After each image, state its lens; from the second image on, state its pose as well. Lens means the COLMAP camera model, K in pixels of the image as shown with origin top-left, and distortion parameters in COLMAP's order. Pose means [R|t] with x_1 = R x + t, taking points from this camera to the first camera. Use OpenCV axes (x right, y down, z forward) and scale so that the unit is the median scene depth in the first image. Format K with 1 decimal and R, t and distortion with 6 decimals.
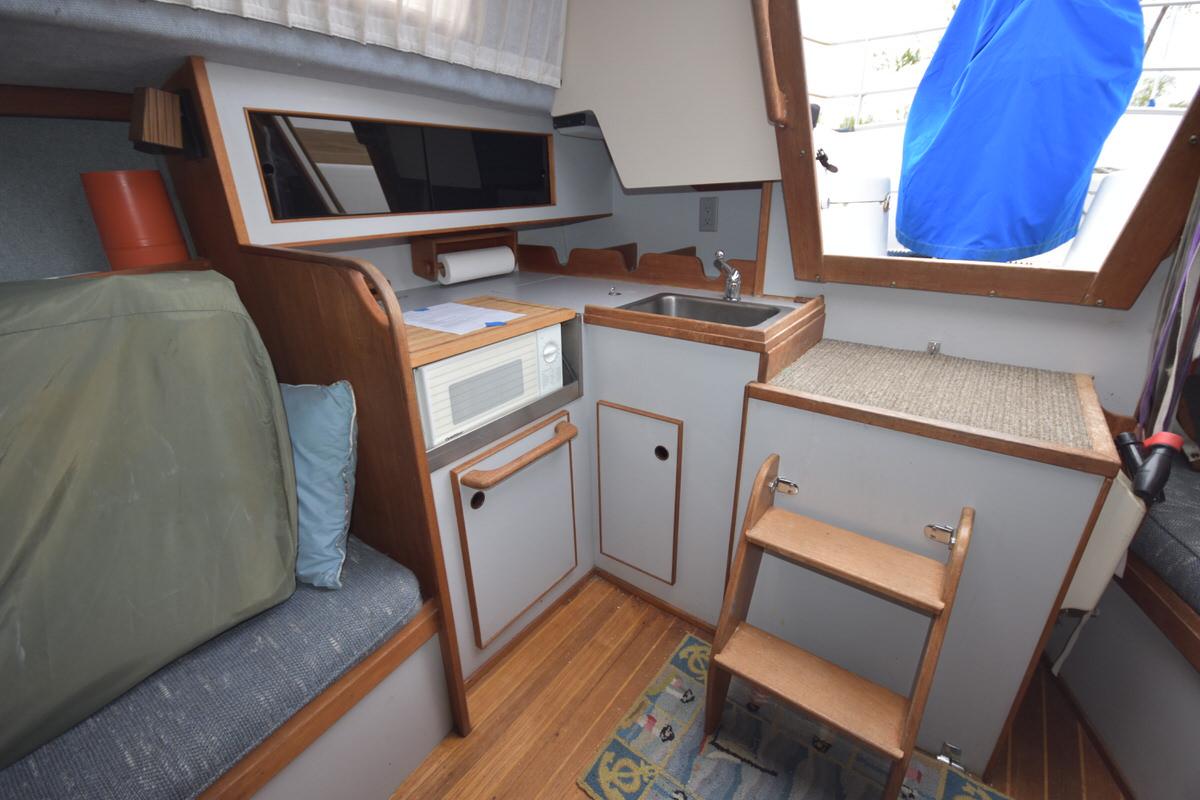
lens RADIAL K [[520.7, 0, 602.9], [0, 520.7, 399.4], [0, 0, 1]] dist [0.001703, -0.011786]
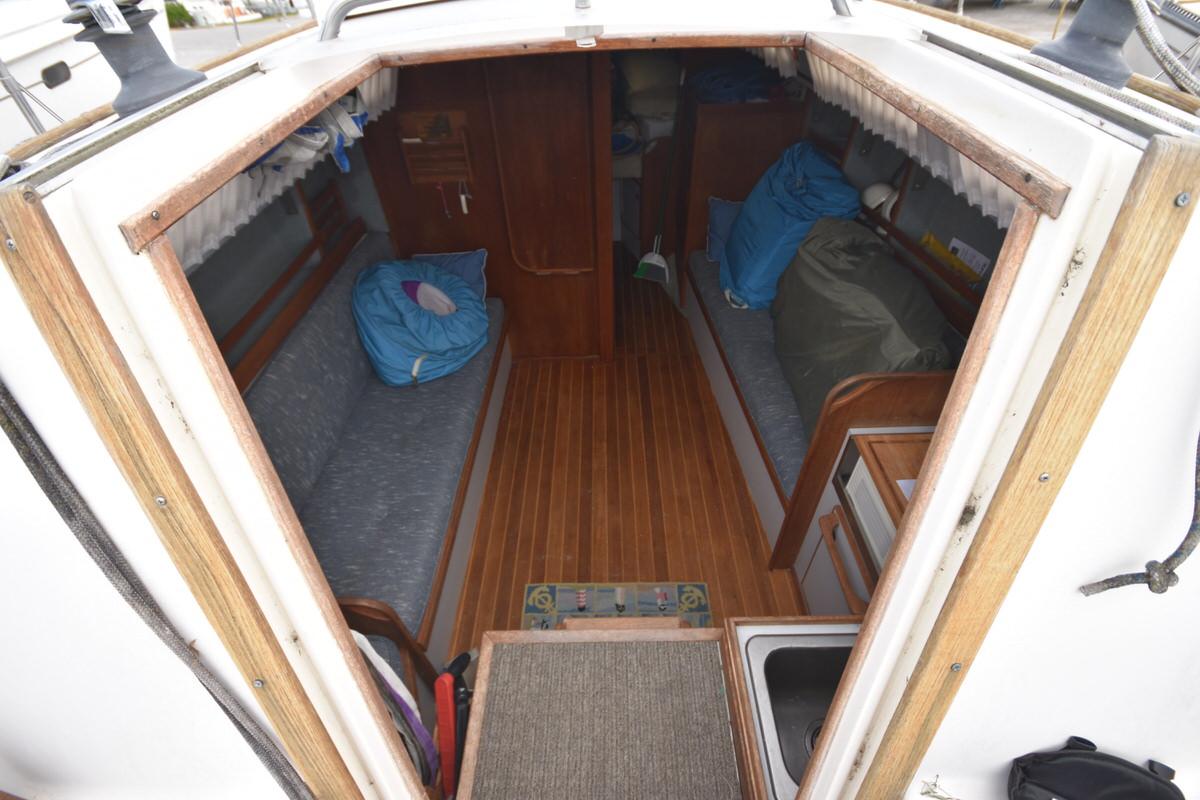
lens RADIAL K [[520.7, 0, 602.9], [0, 520.7, 399.4], [0, 0, 1]] dist [0.001703, -0.011786]
pose [[-0.804169, 0.436757, -0.403181, 0.790629], [-0.182086, 0.464677, 0.866556, -1.282124], [0.565824, 0.770272, -0.294152, 0.855059]]
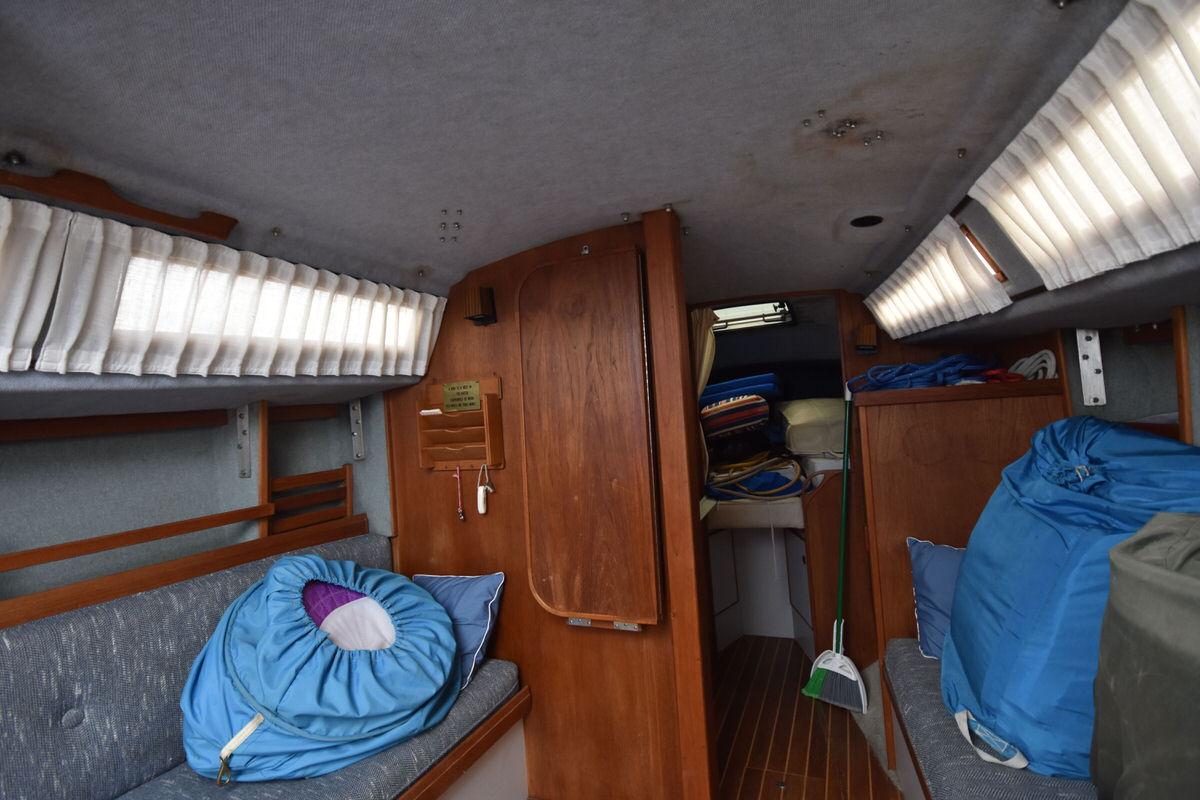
lens RADIAL K [[559.7, 0, 600.4], [0, 559.7, 400.8], [0, 0, 1]] dist [0.016451, -0.011515]
pose [[-0.970963, 0.078949, -0.225828, -0.069017], [-0.004031, 0.938443, 0.345411, -0.389702], [0.239197, 0.336291, -0.910875, 0.698396]]
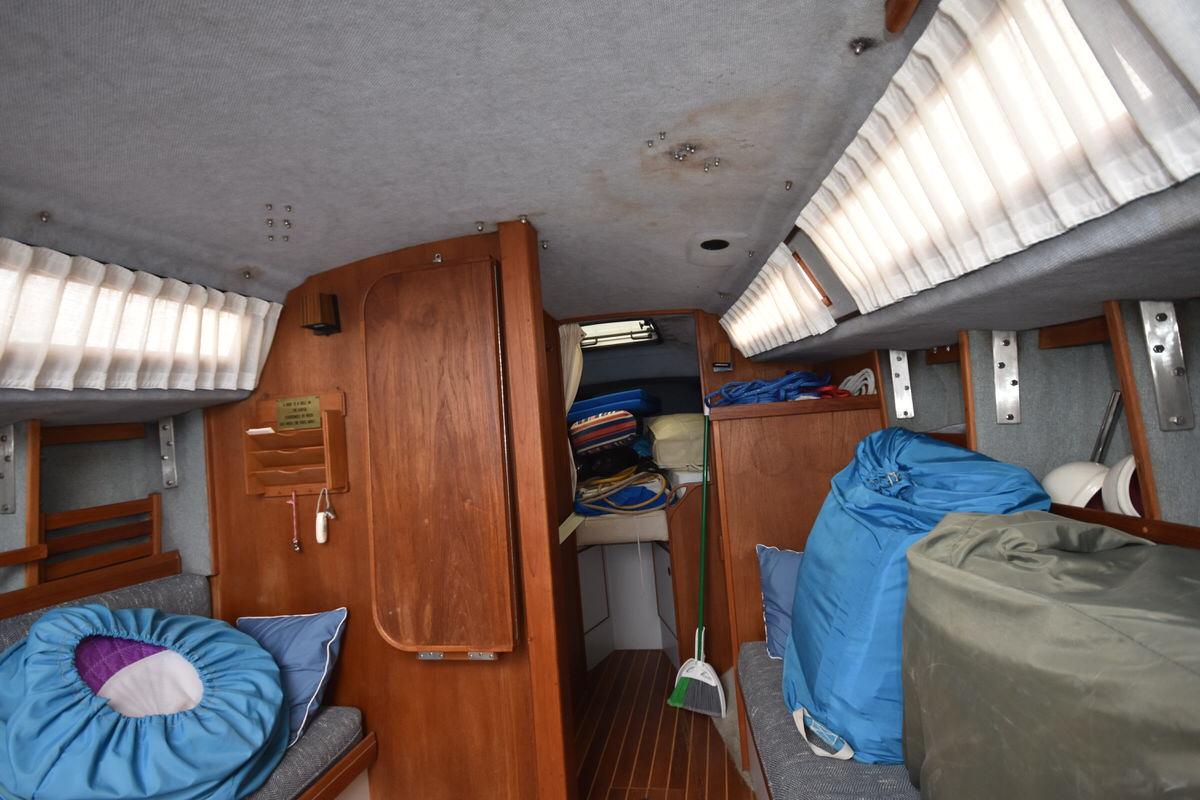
lens RADIAL K [[559.7, 0, 600.4], [0, 559.7, 400.8], [0, 0, 1]] dist [0.016451, -0.011515]
pose [[-0.903843, 0.072932, -0.421603, -0.153970], [-0.068006, 0.948352, 0.309845, -0.374411], [0.422425, 0.308723, -0.852201, 0.685630]]
